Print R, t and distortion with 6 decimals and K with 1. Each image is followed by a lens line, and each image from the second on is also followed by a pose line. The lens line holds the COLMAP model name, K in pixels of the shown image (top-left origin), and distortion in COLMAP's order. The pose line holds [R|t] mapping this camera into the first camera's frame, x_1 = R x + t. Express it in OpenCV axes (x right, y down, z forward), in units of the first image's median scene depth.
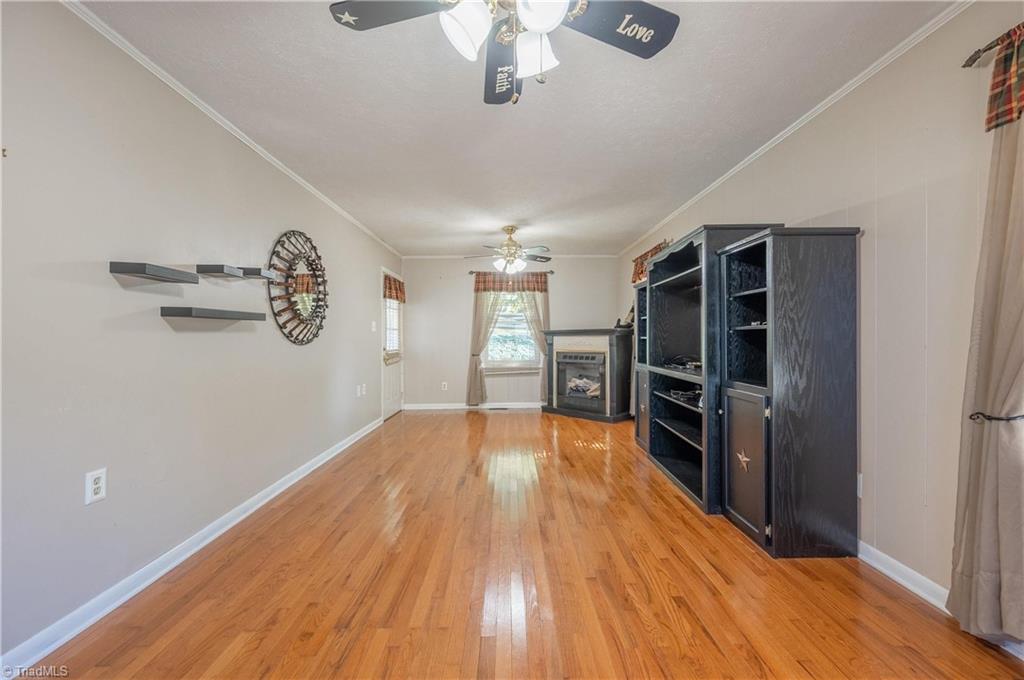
lens RADIAL K [[409.1, 0, 515.1], [0, 409.1, 338.5], [0, 0, 1]] dist [0.000815, 0.000144]
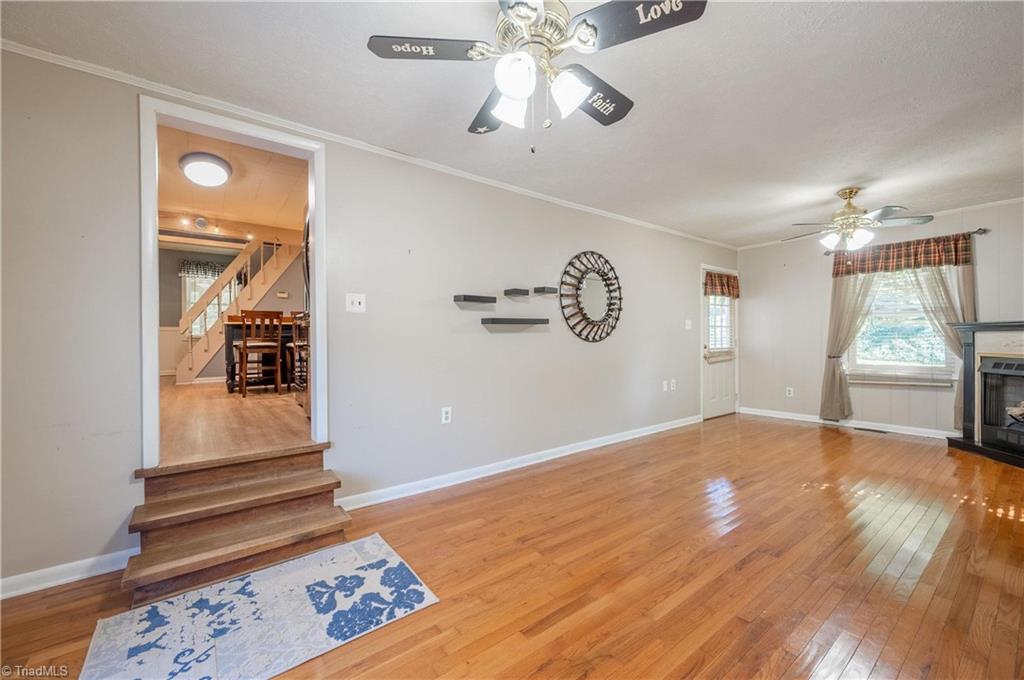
lens RADIAL K [[409.1, 0, 511.8], [0, 409.1, 338.1], [0, 0, 1]] dist [0.000815, 0.000144]
pose [[0.588538, 0.000412, -0.808469, 0.233966], [0.003575, 0.999989, 0.003111, -0.000818], [0.808462, -0.004721, 0.588530, 0.046364]]
